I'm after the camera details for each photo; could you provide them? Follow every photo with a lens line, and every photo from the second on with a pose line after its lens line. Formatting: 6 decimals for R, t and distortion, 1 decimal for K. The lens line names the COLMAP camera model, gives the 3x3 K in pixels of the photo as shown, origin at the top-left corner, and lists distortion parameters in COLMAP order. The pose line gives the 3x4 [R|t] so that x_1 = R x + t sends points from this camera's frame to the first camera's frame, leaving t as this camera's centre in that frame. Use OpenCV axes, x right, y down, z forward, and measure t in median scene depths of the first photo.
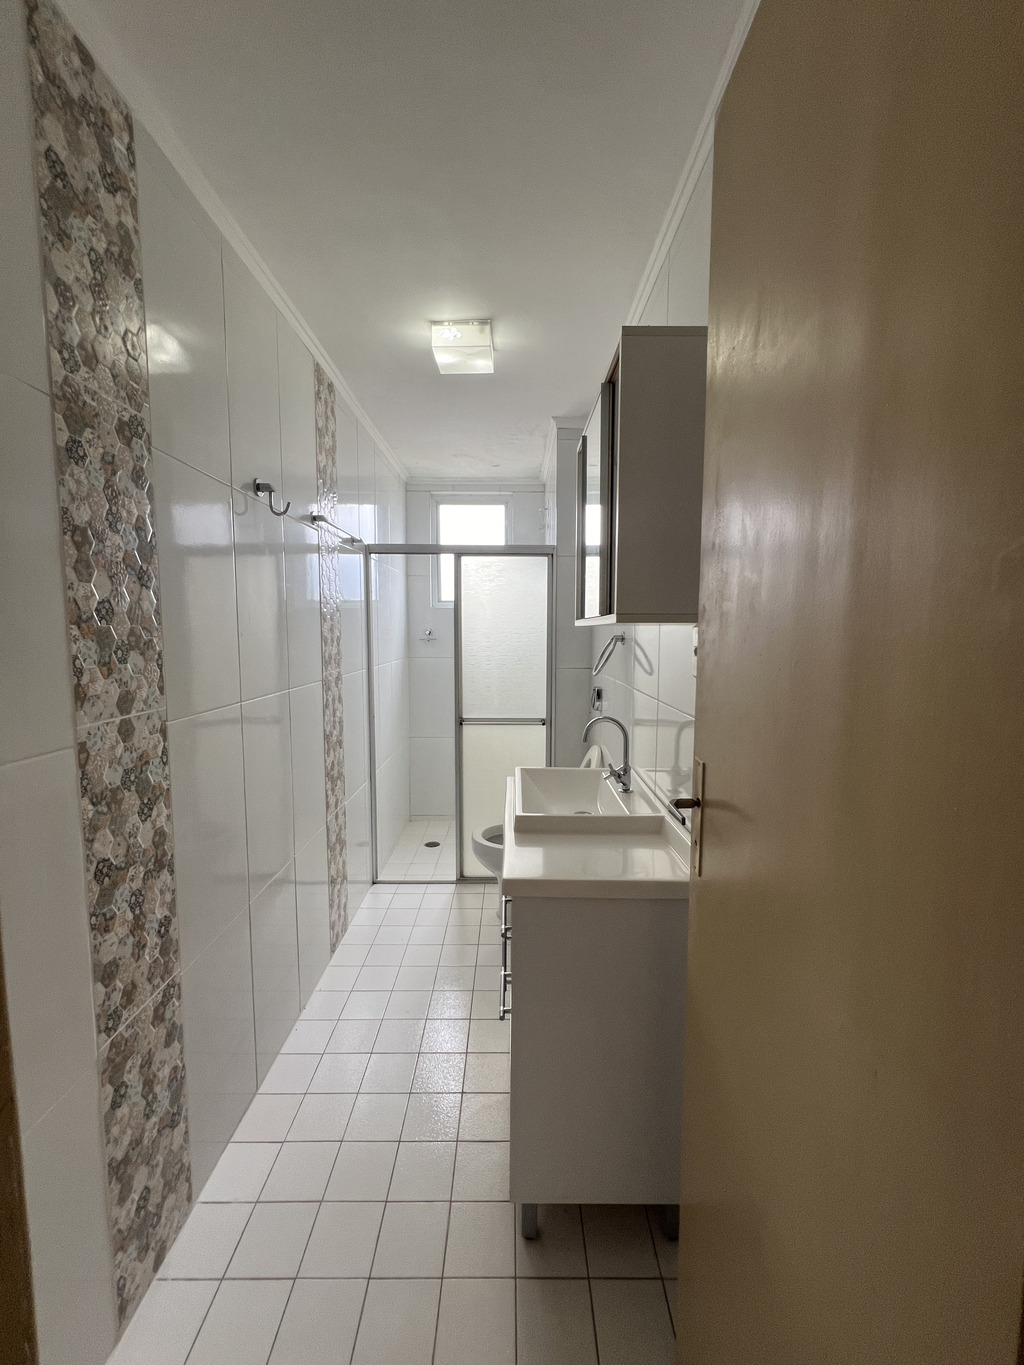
lens RADIAL K [[549.3, 0, 514.2], [0, 549.3, 681.1], [0, 0, 1]] dist [-0.000416, 0.000315]
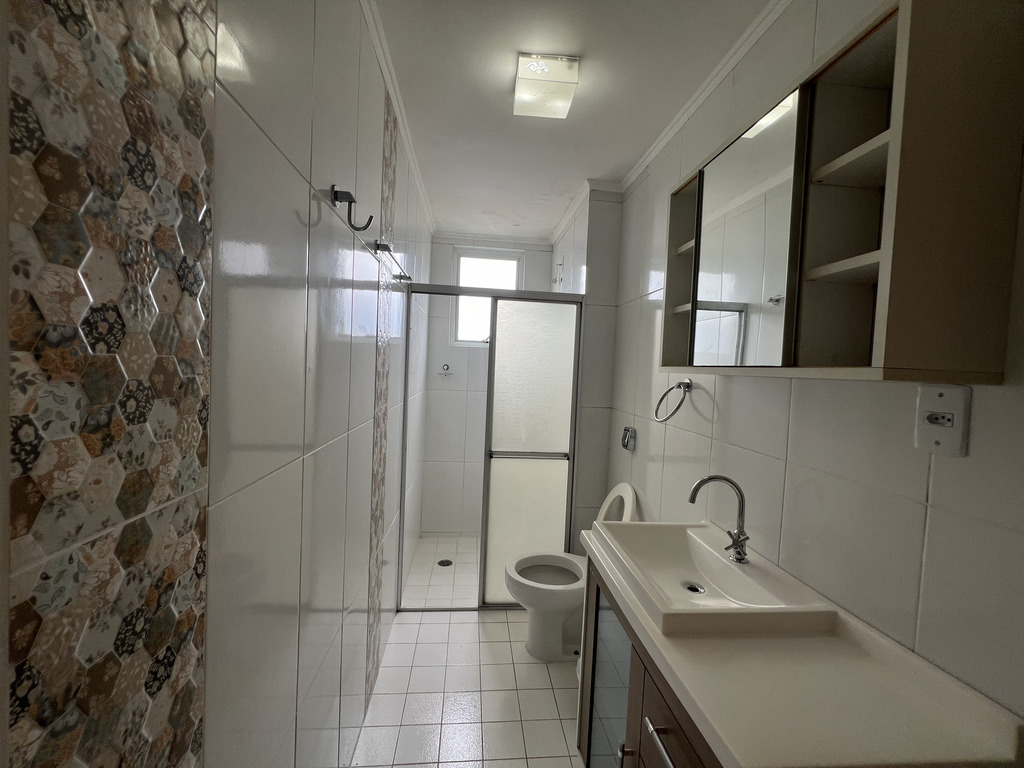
lens RADIAL K [[412.1, 0, 508.9], [0, 412.1, 382.6], [0, 0, 1]] dist [-0.000416, 0.000315]
pose [[0.995174, 0.037576, 0.090644, -0.212743], [-0.032813, 0.998030, -0.053475, -0.035347], [-0.092475, 0.050242, 0.994447, 0.309375]]
